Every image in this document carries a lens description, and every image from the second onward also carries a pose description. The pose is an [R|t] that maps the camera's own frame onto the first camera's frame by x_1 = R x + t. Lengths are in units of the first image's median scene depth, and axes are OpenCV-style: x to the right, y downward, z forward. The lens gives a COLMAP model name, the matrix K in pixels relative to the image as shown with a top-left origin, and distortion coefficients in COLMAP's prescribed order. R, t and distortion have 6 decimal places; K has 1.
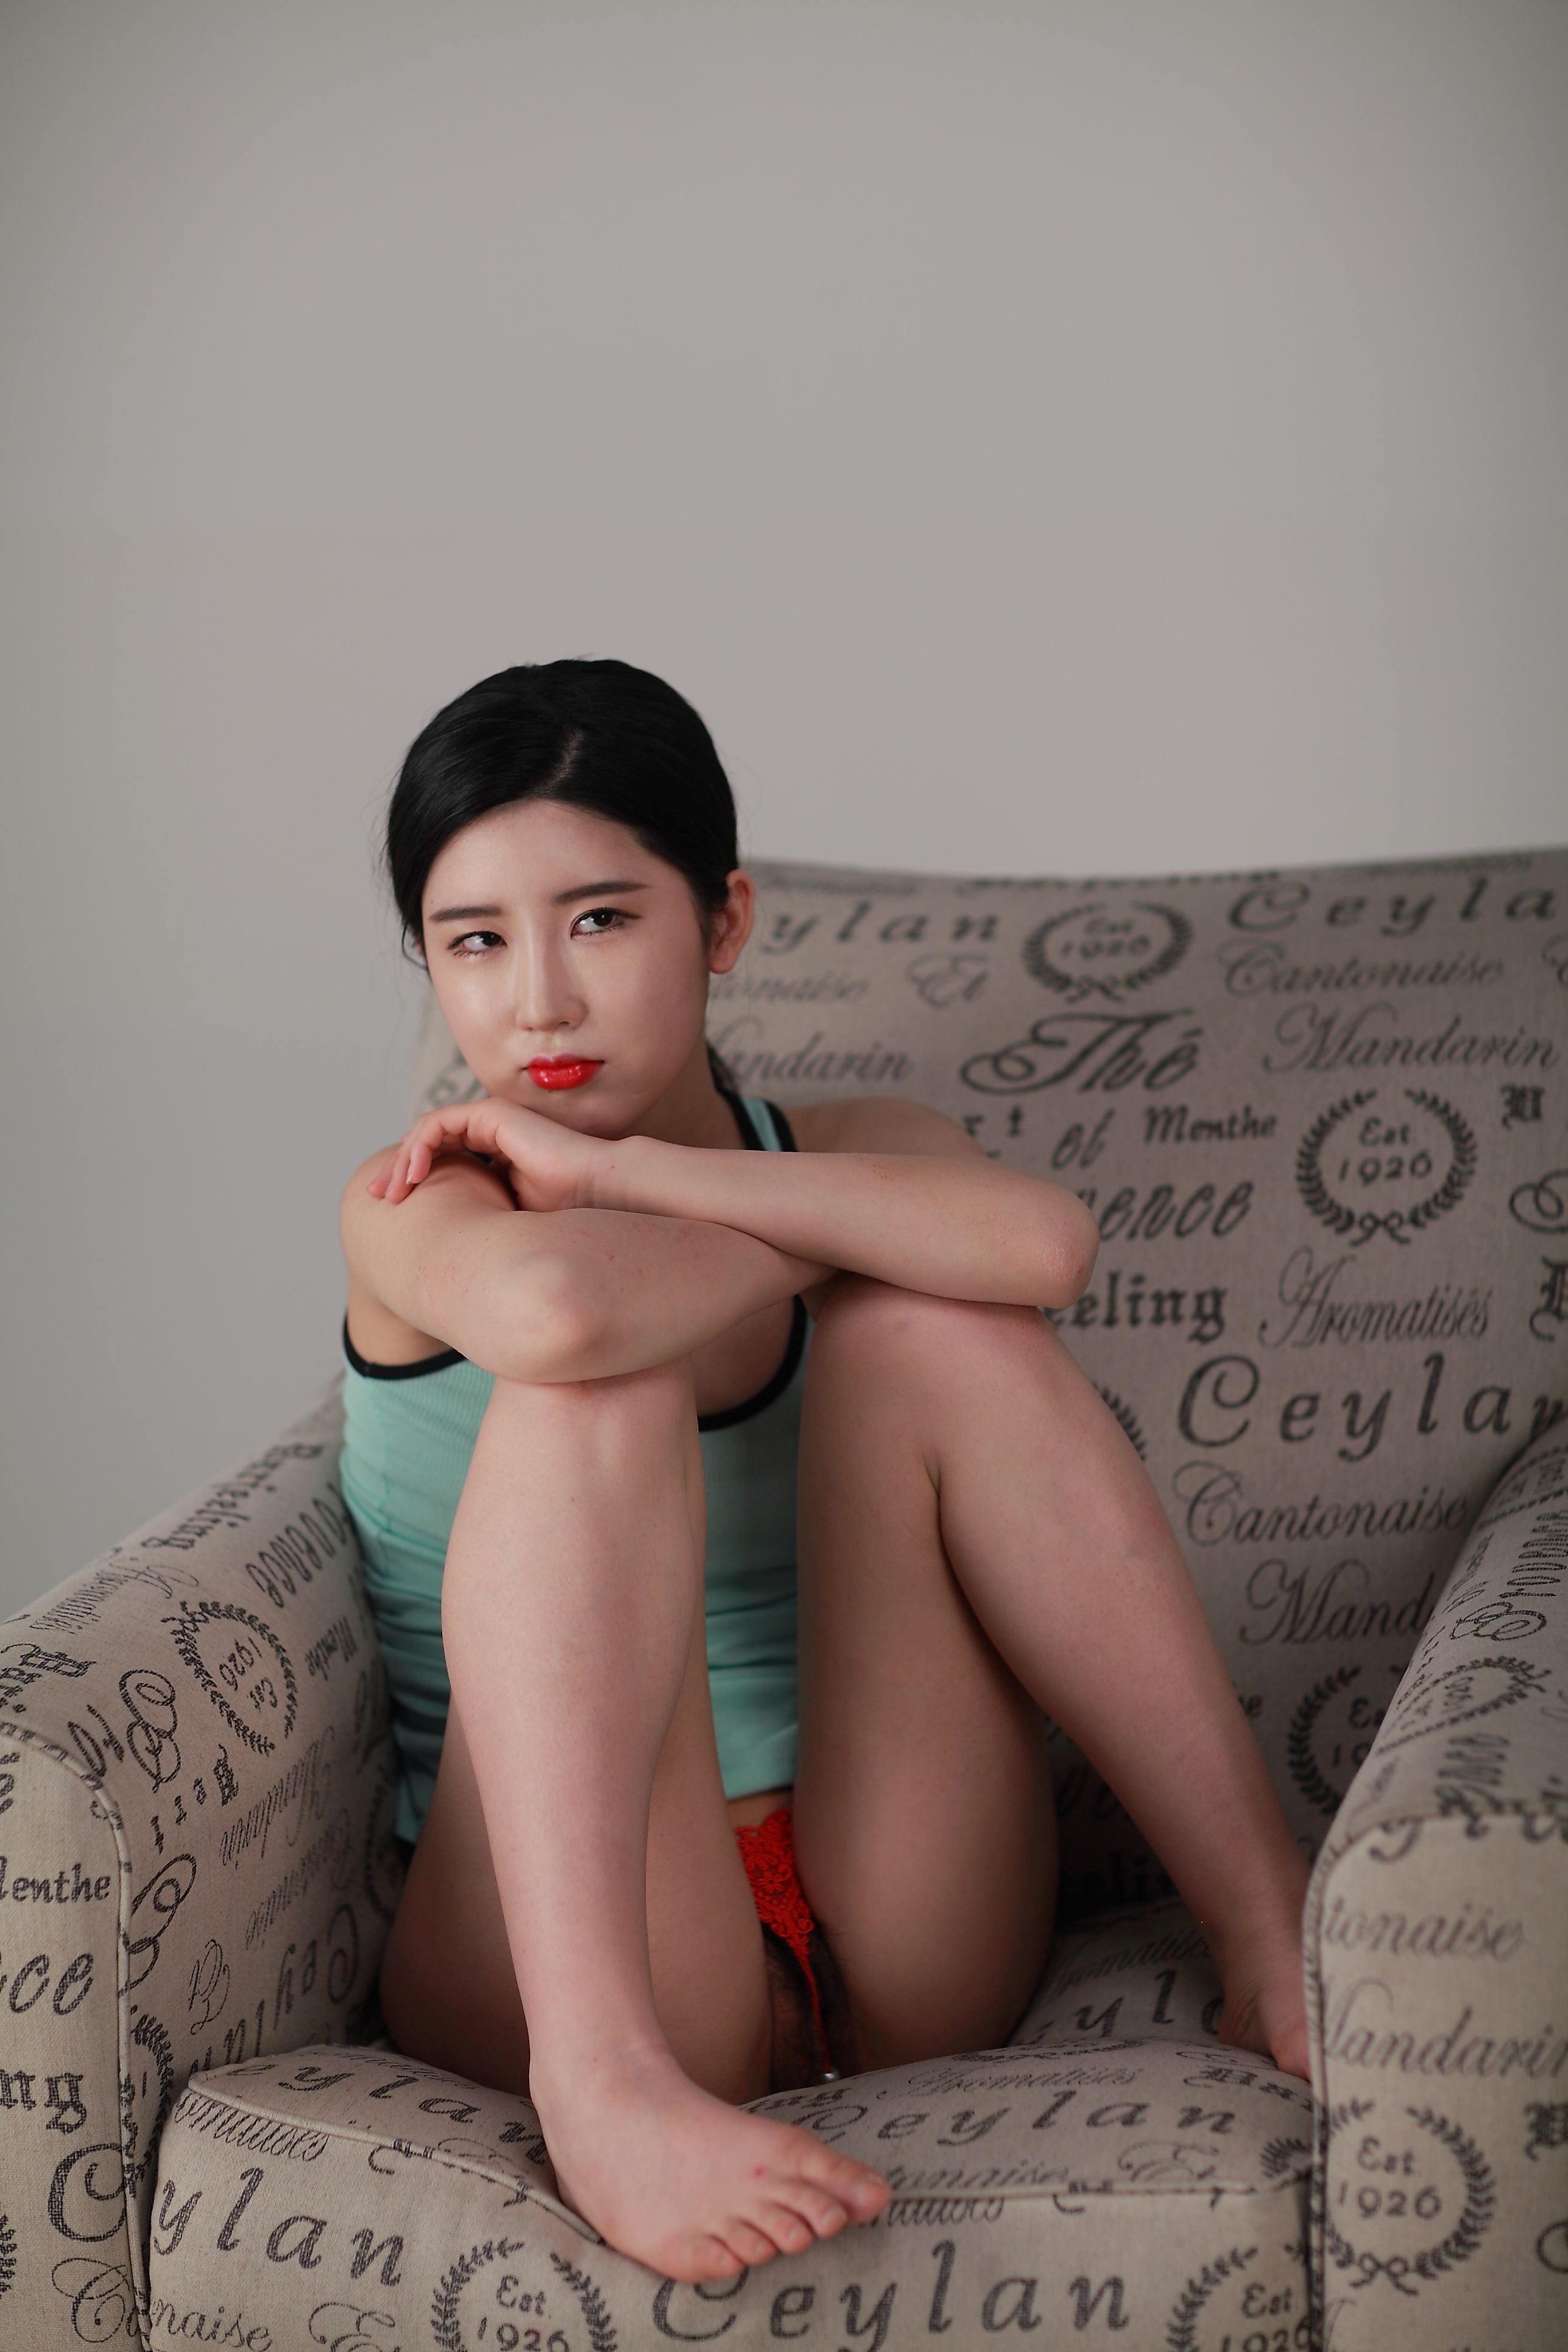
lens RADIAL K [[5574.0, 0, 740.3], [0, 5574.0, 1172.1], [0, 0, 1]] dist [-0.142925, -0.574337]
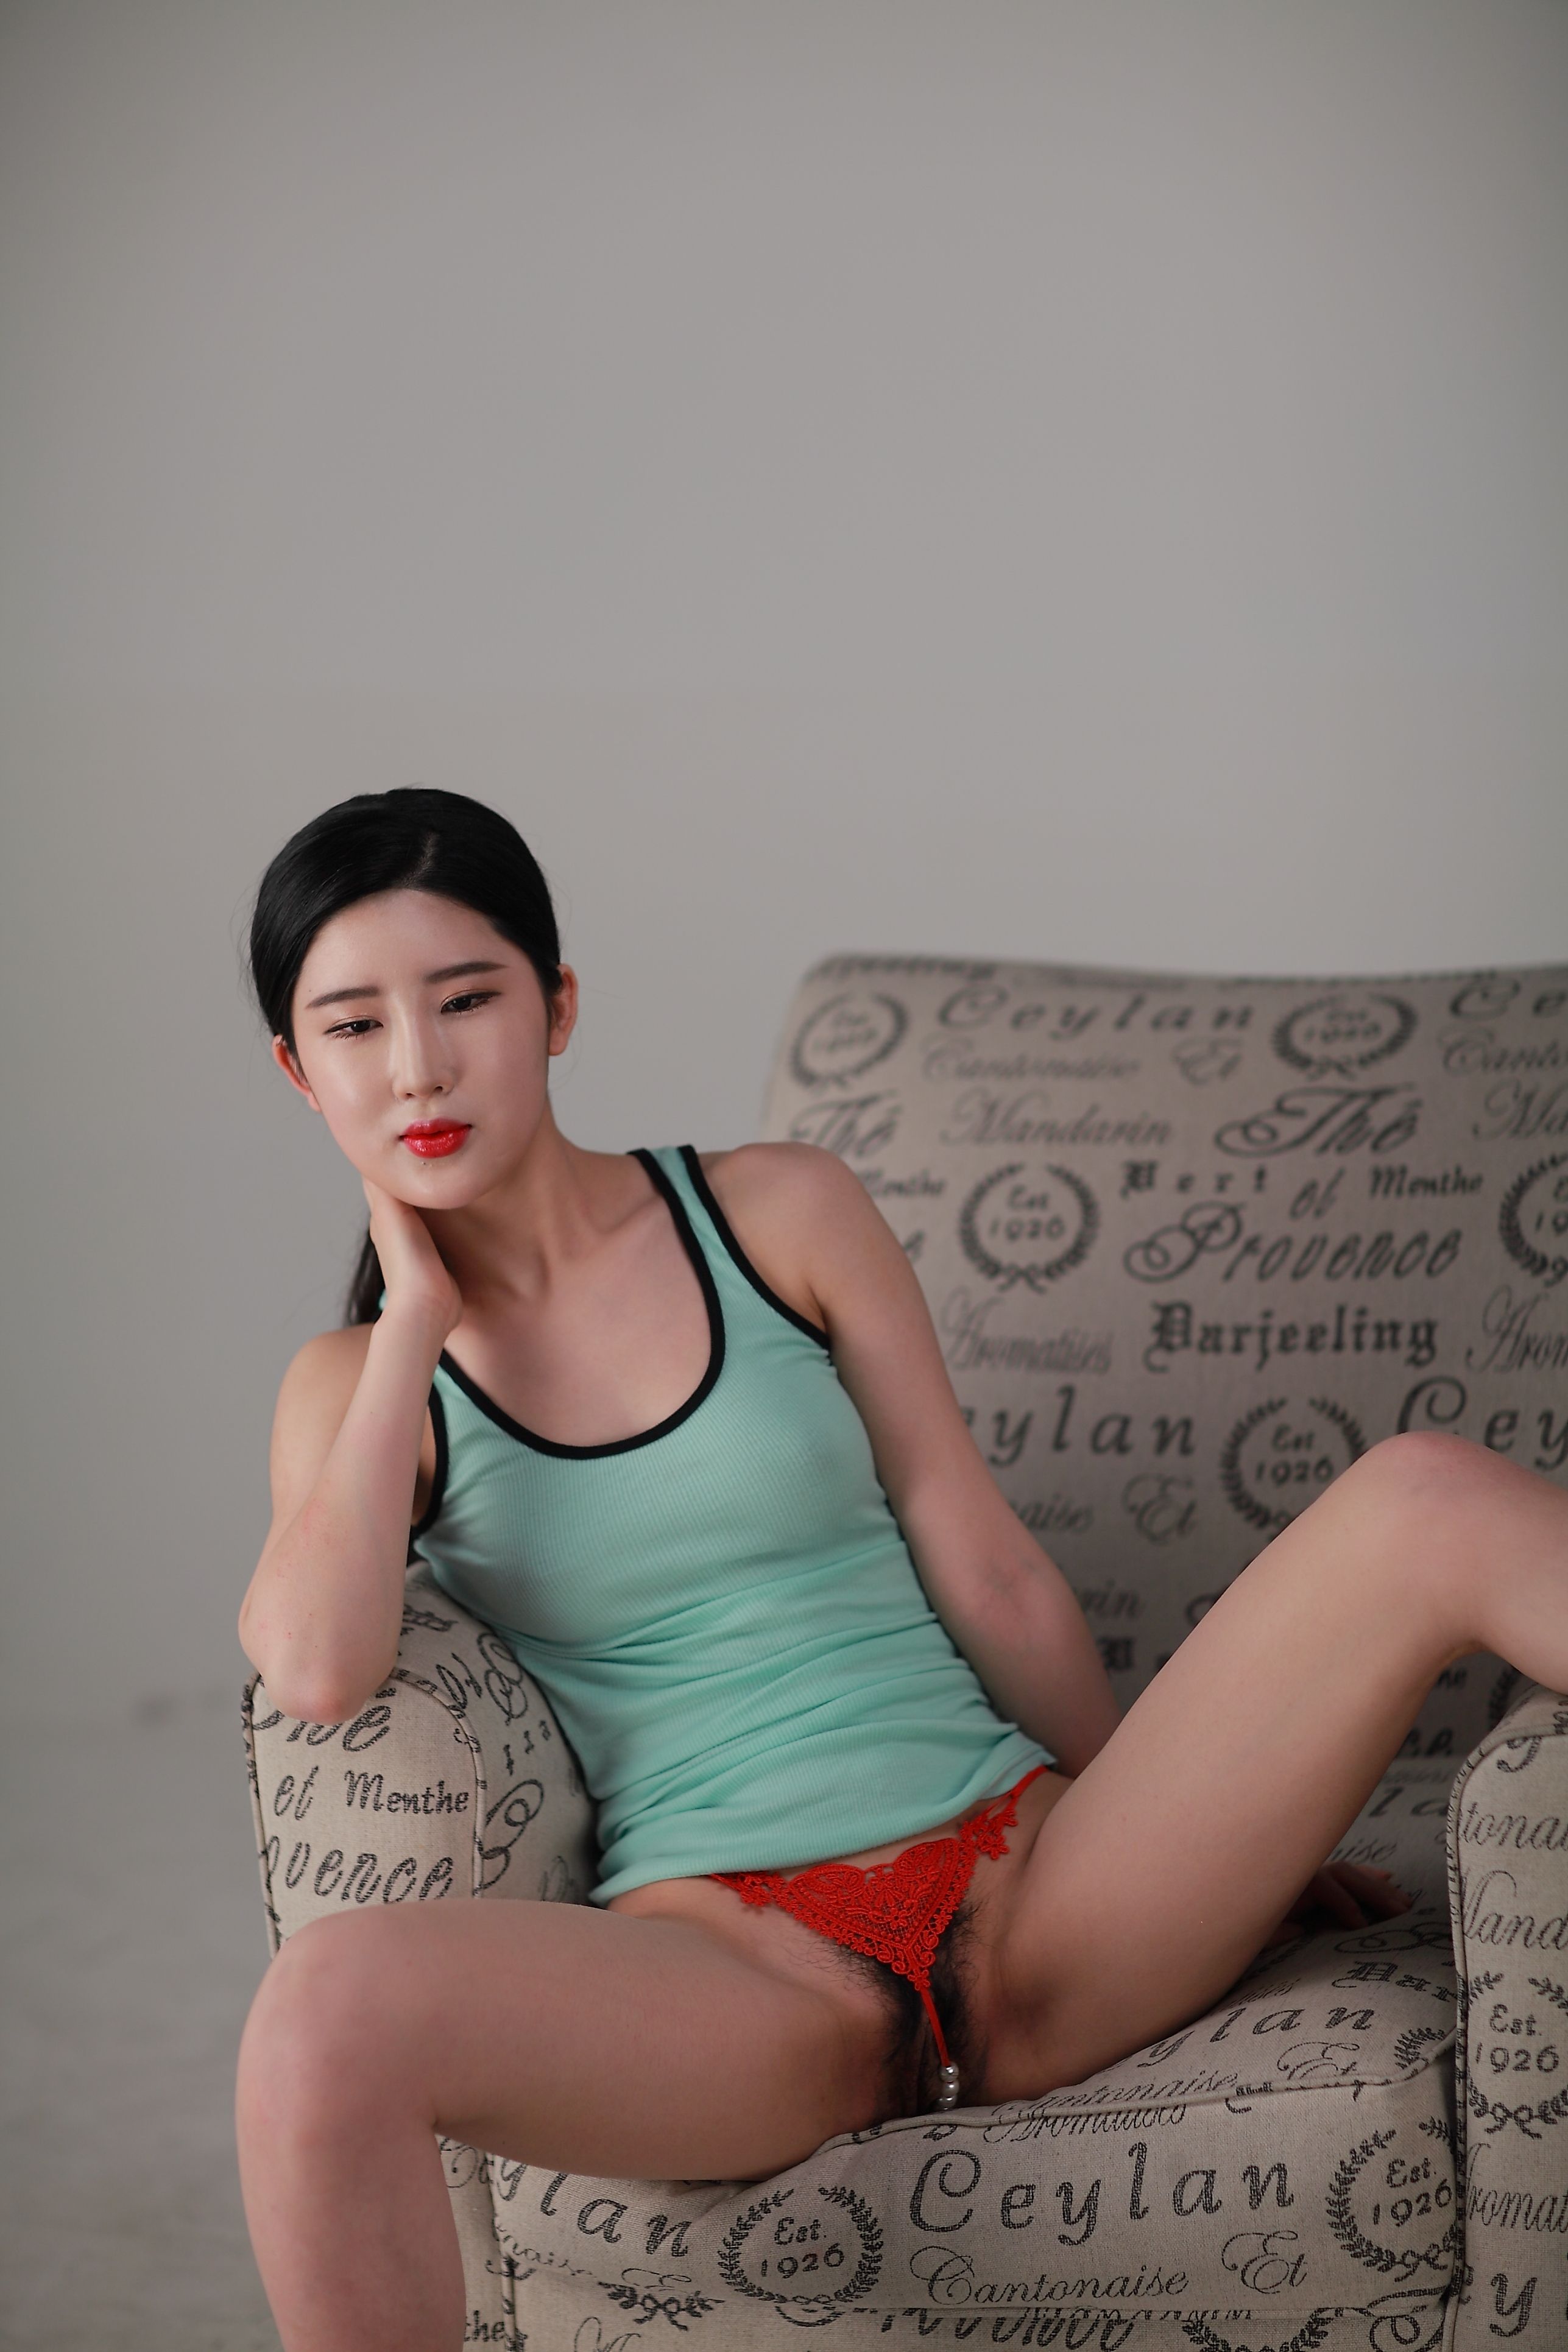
lens RADIAL K [[5574.0, 0, 740.3], [0, 5574.0, 1172.1], [0, 0, 1]] dist [-0.142925, -0.574337]
pose [[0.995933, -0.001240, -0.090089, 0.047530], [-0.001353, 0.999587, -0.028712, 0.023510], [0.090087, 0.028717, 0.995520, -0.175855]]
